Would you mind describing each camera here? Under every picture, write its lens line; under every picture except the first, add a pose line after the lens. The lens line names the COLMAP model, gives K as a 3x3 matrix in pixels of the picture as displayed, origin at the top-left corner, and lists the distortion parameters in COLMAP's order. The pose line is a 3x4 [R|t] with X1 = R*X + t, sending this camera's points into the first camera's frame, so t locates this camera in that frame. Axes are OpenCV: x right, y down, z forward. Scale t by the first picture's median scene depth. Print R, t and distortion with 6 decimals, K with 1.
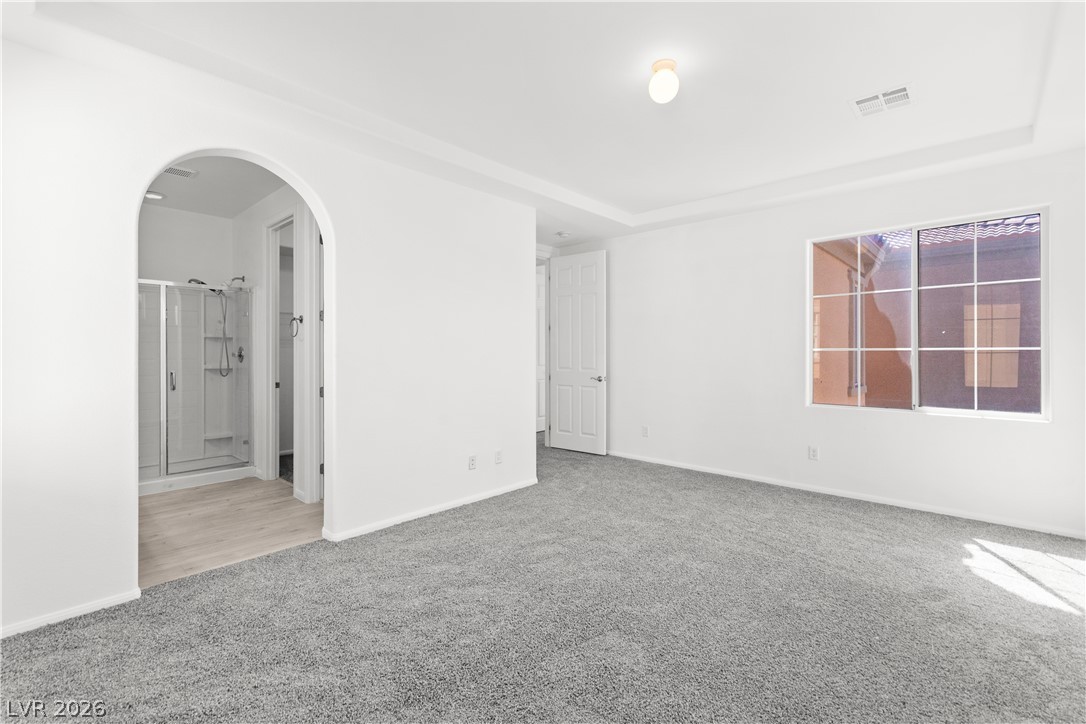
lens RADIAL K [[480.6, 0, 546.1], [0, 480.6, 353.6], [0, 0, 1]] dist [0.004451, -0.001254]
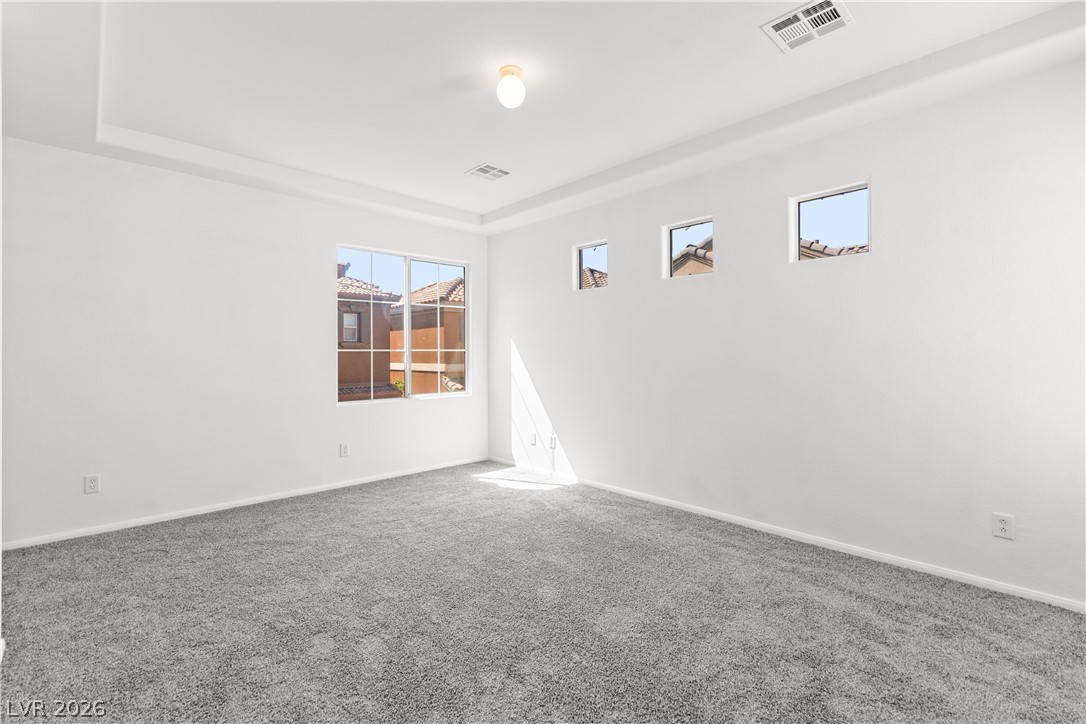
lens RADIAL K [[480.6, 0, 542.5], [0, 480.6, 351.4], [0, 0, 1]] dist [0.004451, -0.001254]
pose [[0.079271, 0.002011, 0.996851, -0.557451], [0.006437, 0.999976, -0.002529, -0.001323], [-0.996832, 0.006618, 0.079256, 0.609422]]
